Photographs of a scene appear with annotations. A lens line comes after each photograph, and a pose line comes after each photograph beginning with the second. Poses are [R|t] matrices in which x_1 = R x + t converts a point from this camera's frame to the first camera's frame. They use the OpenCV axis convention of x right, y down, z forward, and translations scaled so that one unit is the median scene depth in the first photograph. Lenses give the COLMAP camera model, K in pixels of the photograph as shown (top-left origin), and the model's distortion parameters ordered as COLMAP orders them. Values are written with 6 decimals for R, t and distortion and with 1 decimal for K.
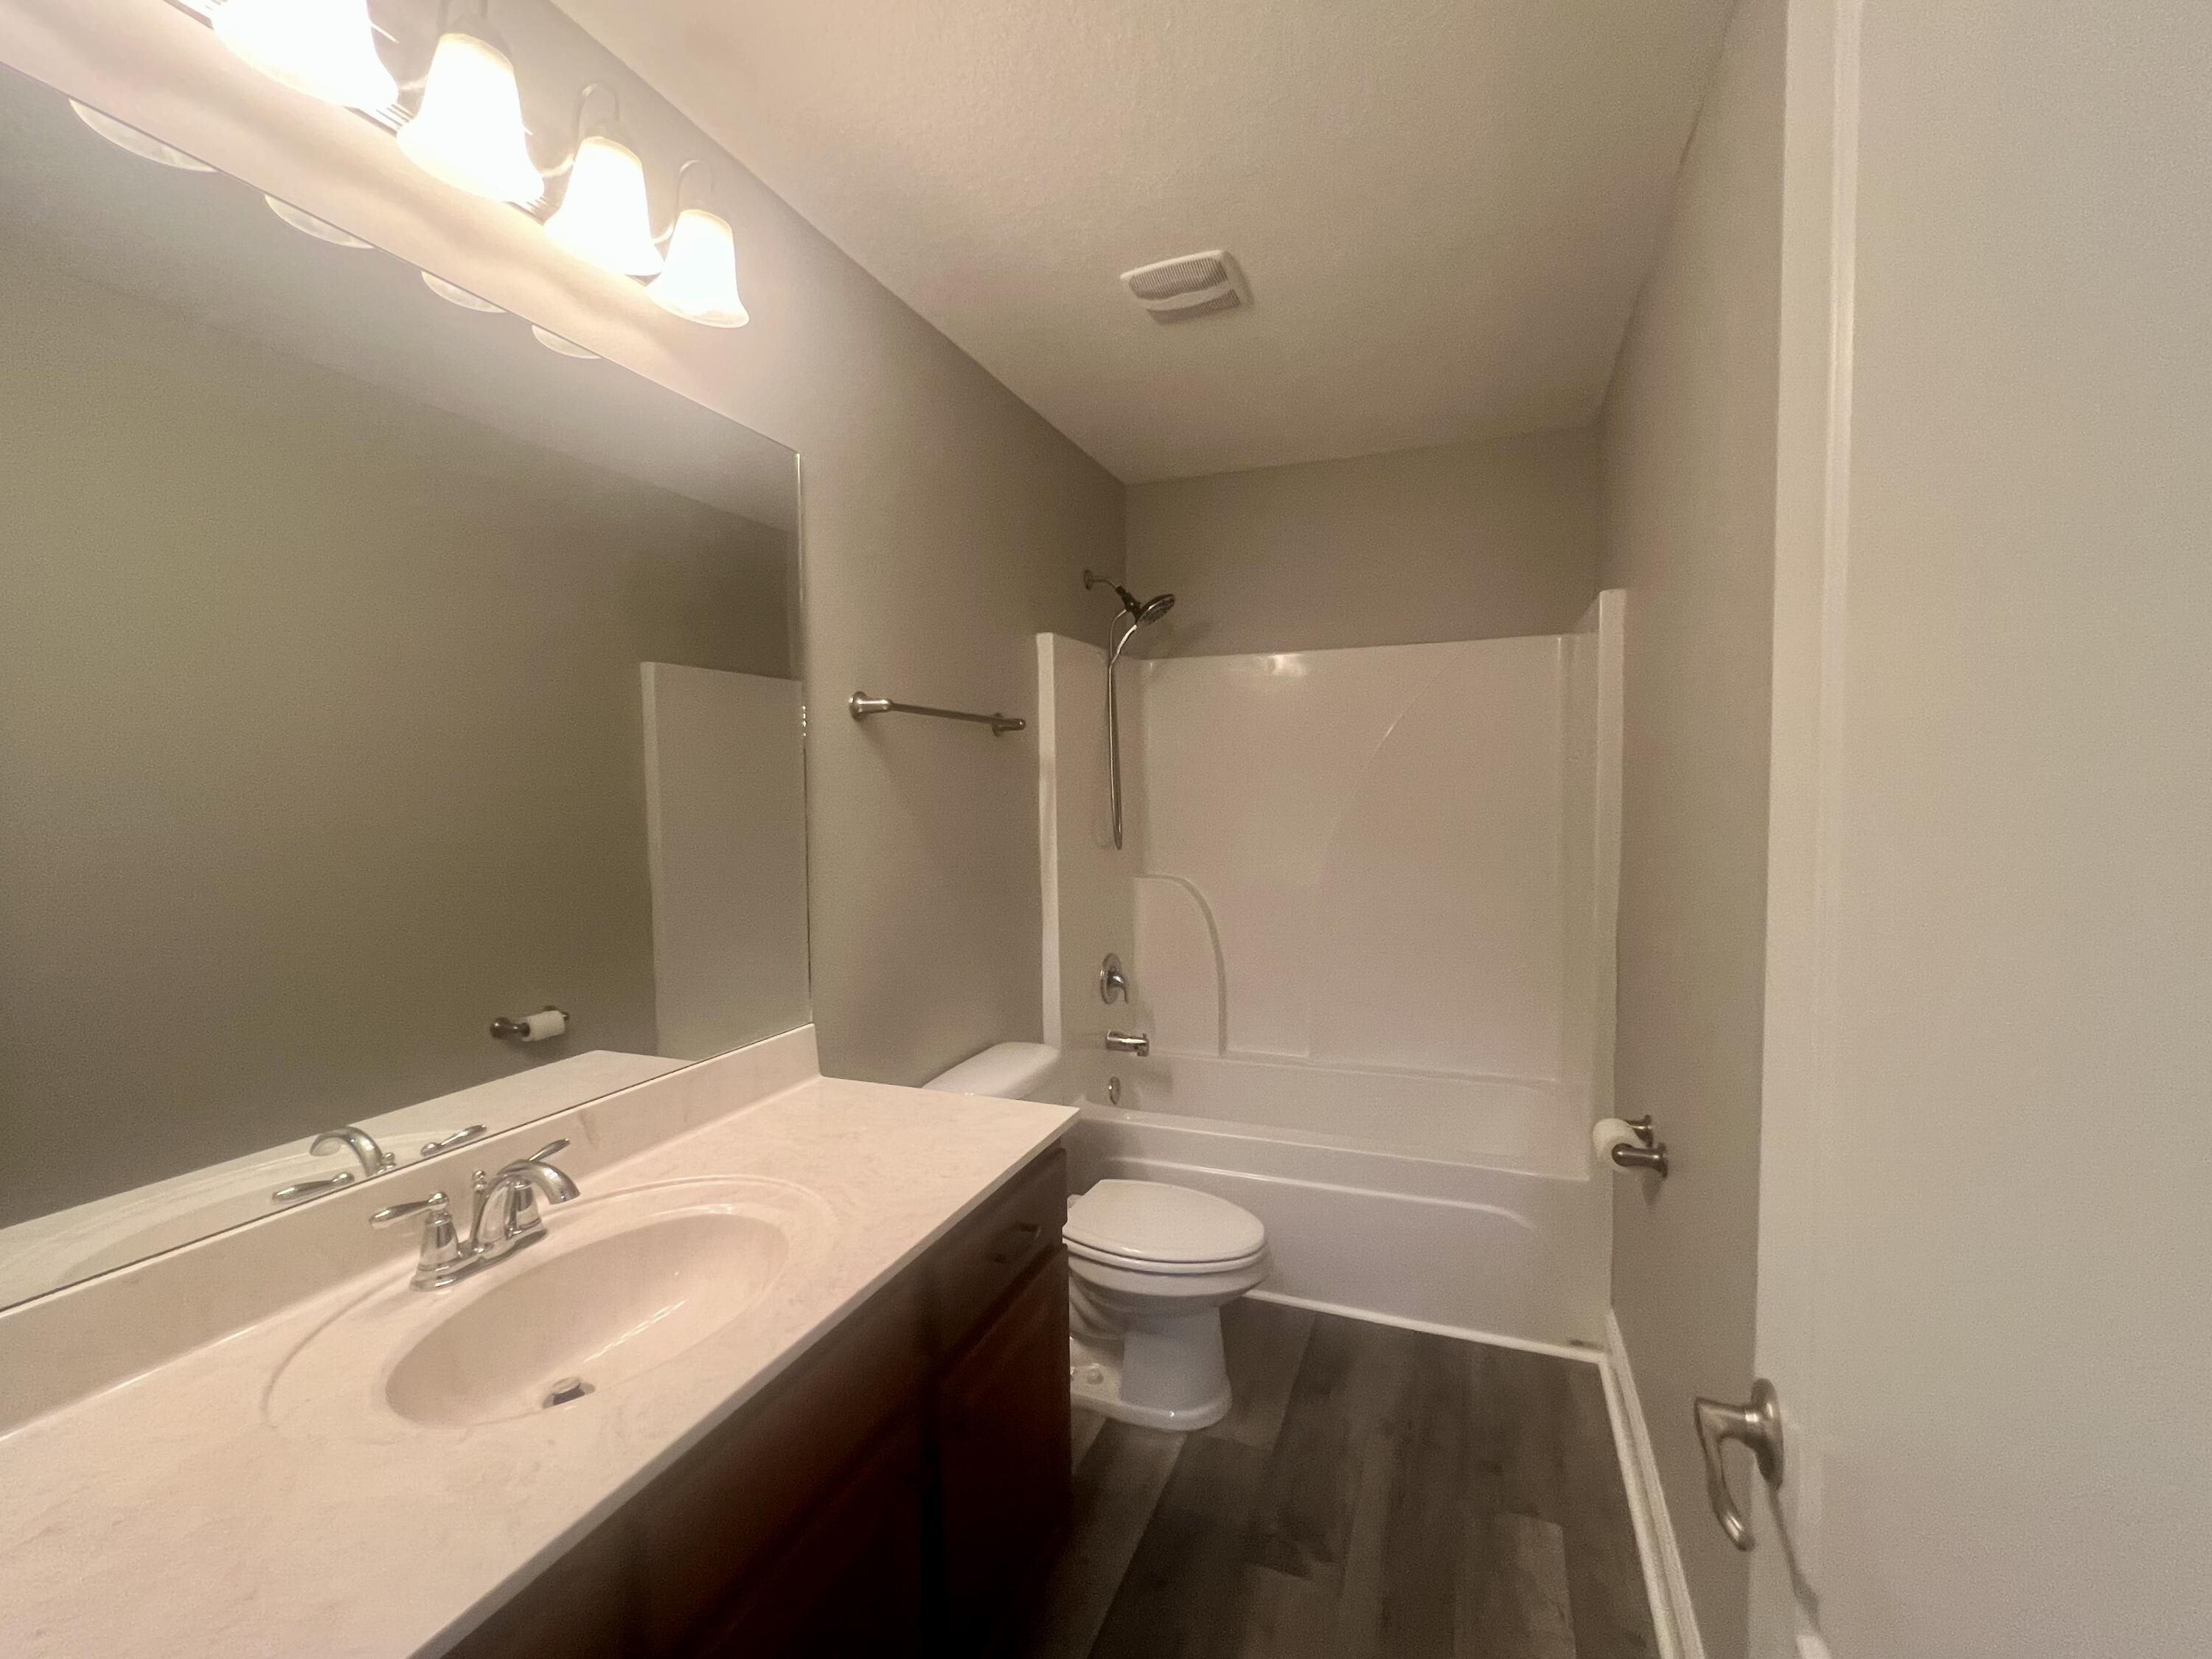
lens RADIAL K [[962.0, 0, 1100.7], [0, 962.0, 831.5], [0, 0, 1]] dist [-0.000020, 0.000141]
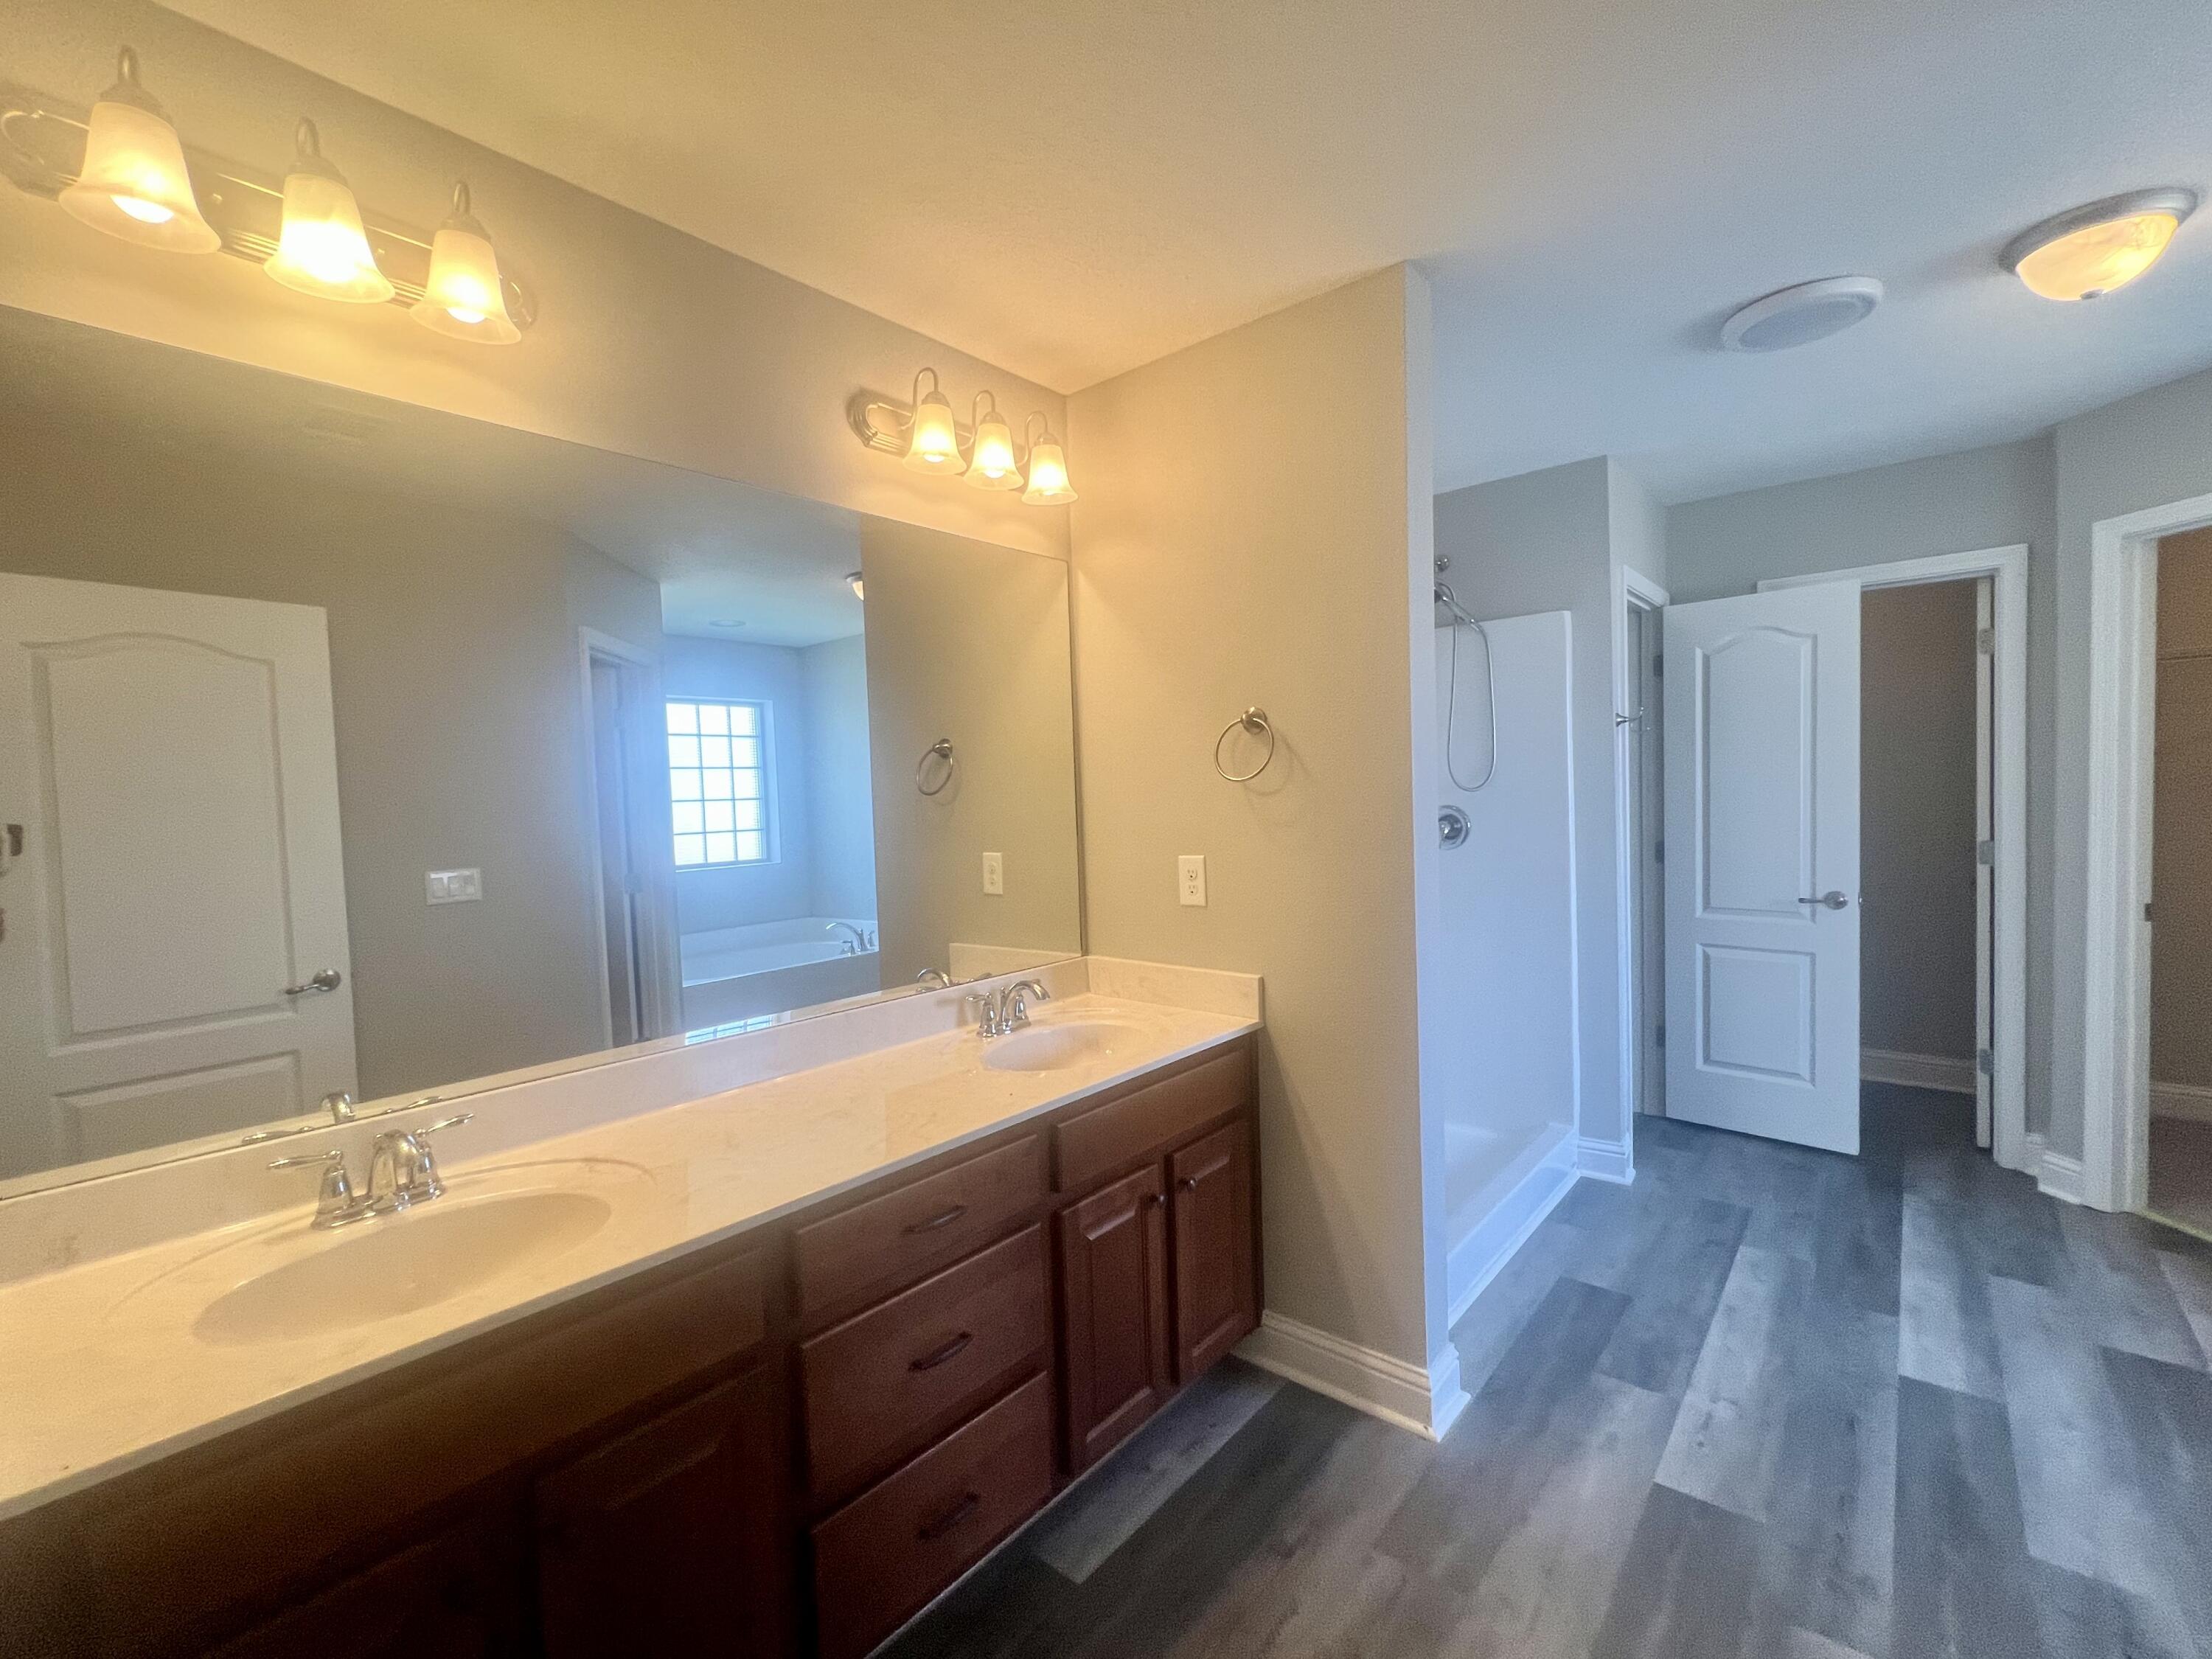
lens RADIAL K [[962.0, 0, 1100.7], [0, 962.0, 831.5], [0, 0, 1]] dist [-0.000020, 0.000141]
pose [[0.943063, -0.011312, -0.332421, 0.675723], [0.011192, 0.999935, -0.002275, -0.032869], [0.332425, -0.001575, 0.943128, 0.146287]]
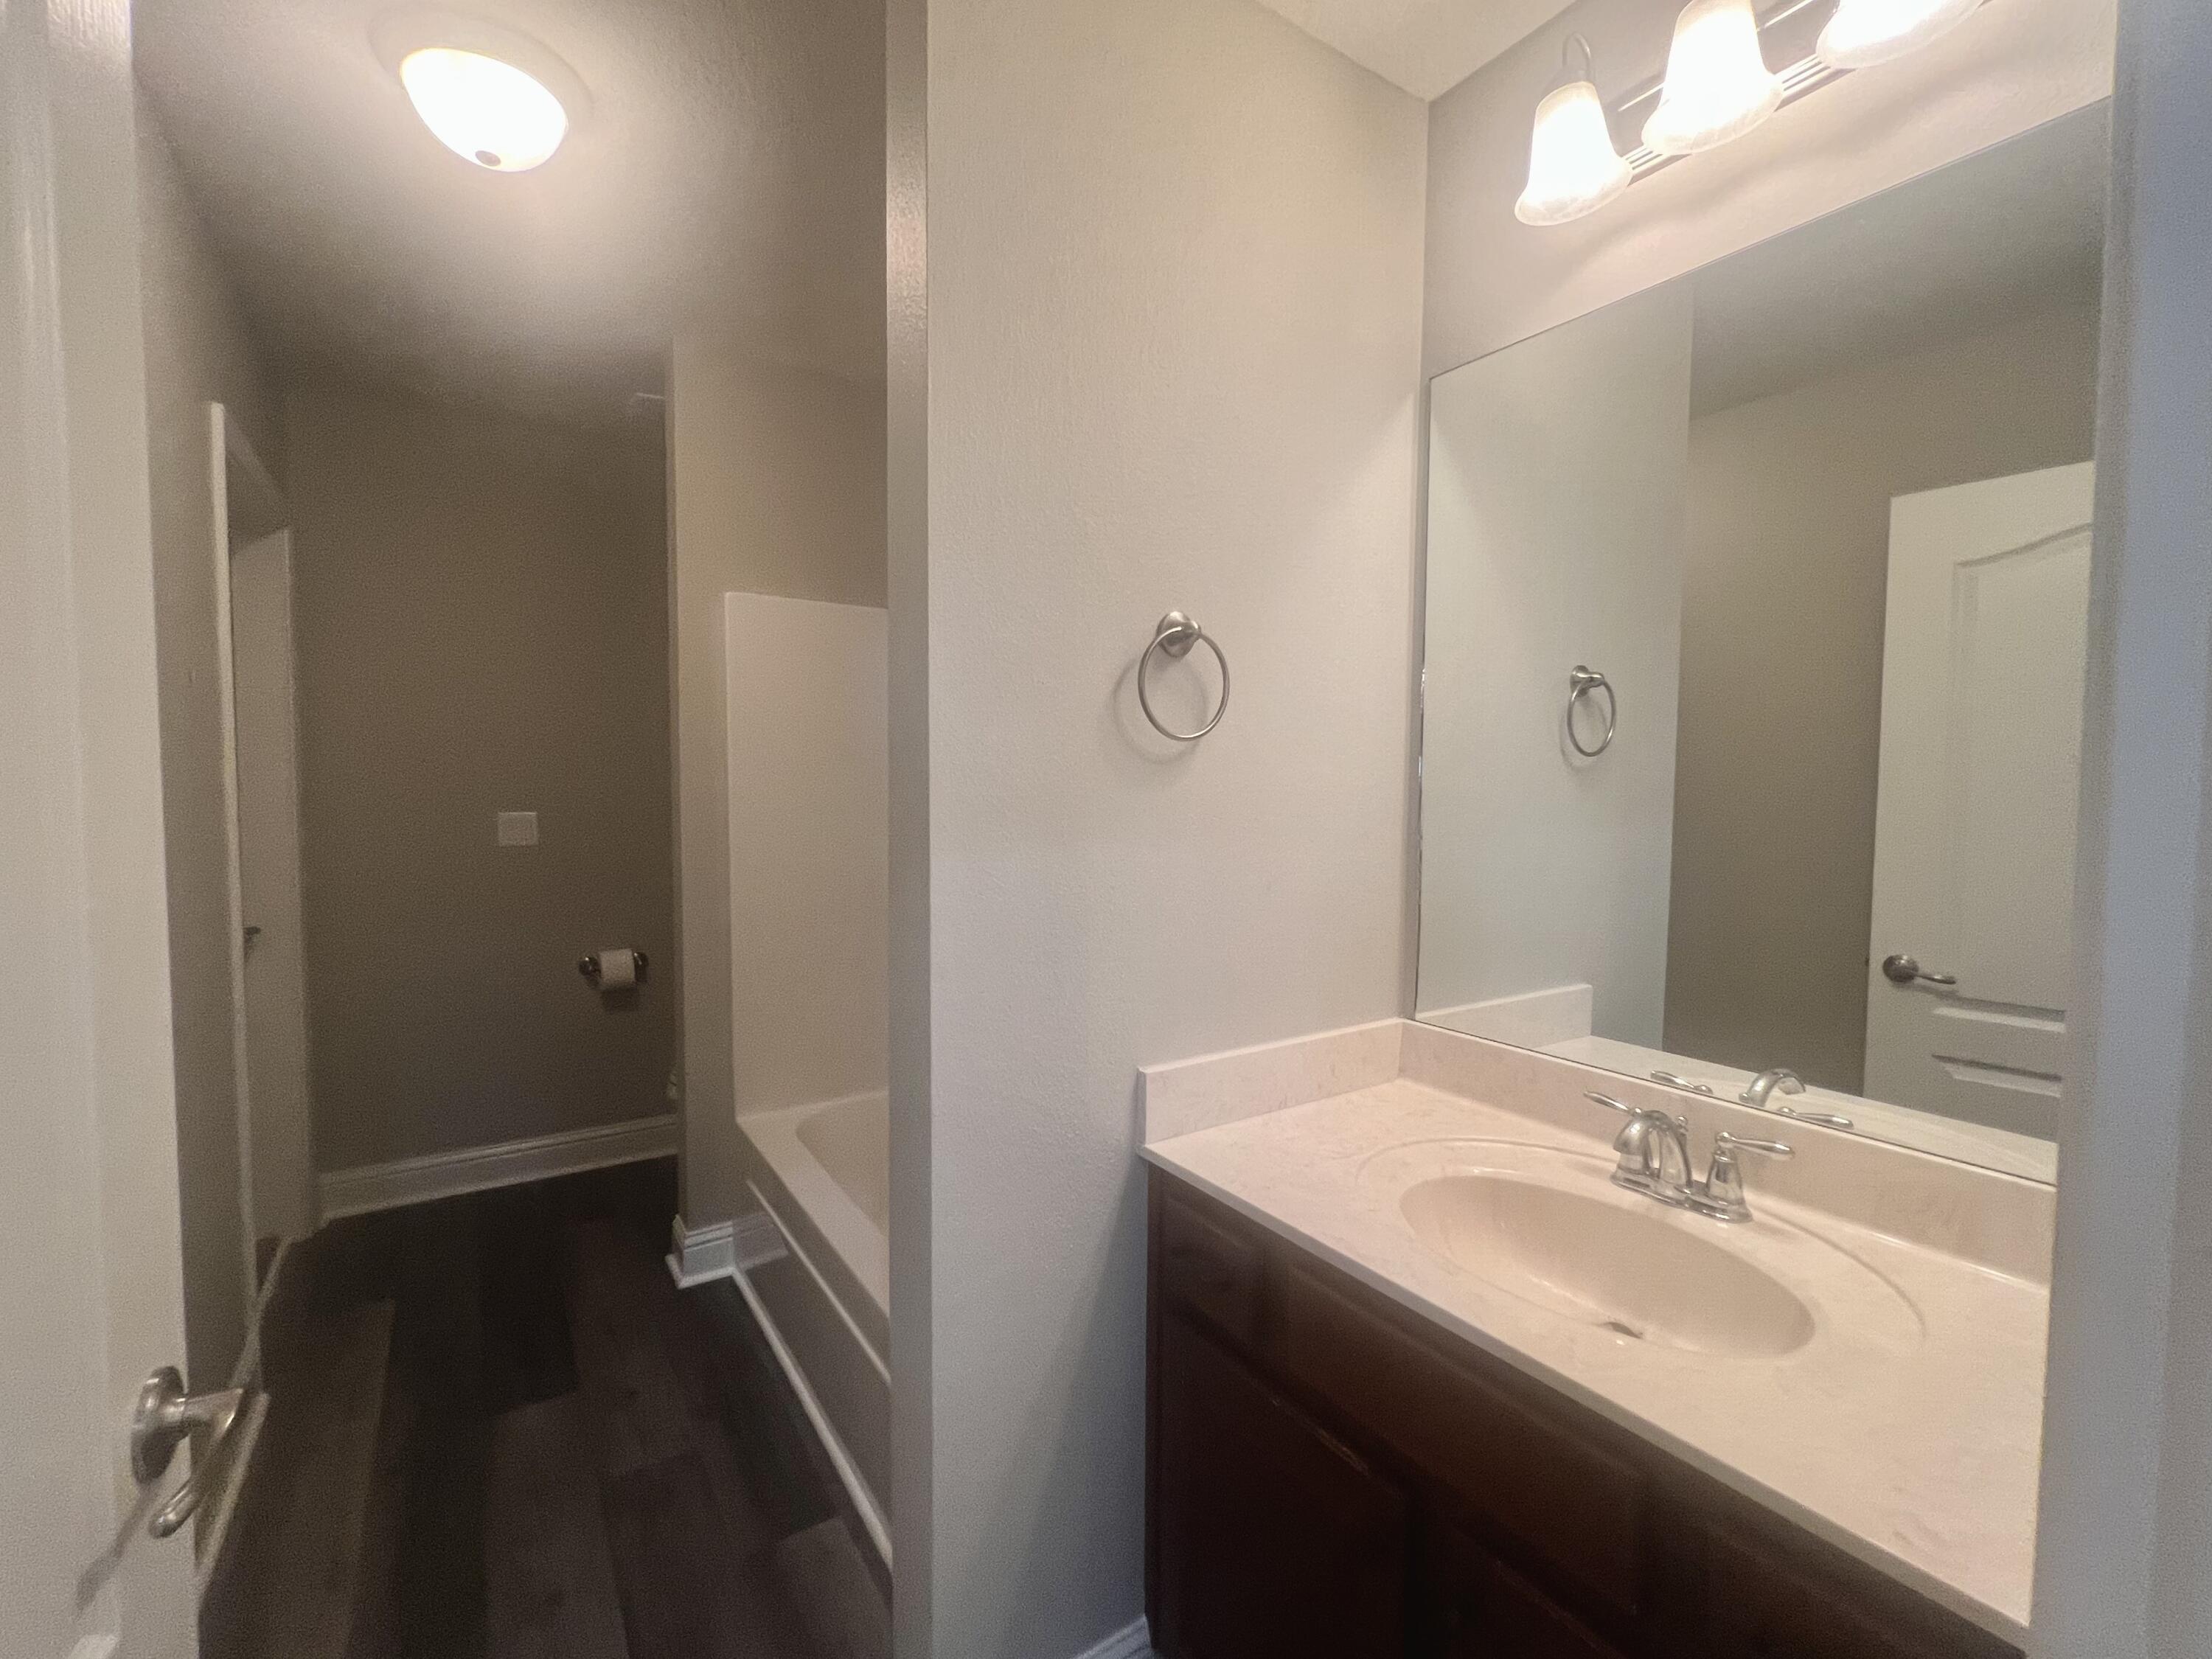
lens RADIAL K [[962.0, 0, 1100.7], [0, 962.0, 831.5], [0, 0, 1]] dist [-0.000020, 0.000141]
pose [[-0.582429, 0.044338, -0.811672, 0.660690], [-0.039470, 0.995791, 0.082717, -0.050125], [0.811923, 0.080214, -0.578227, 1.107453]]
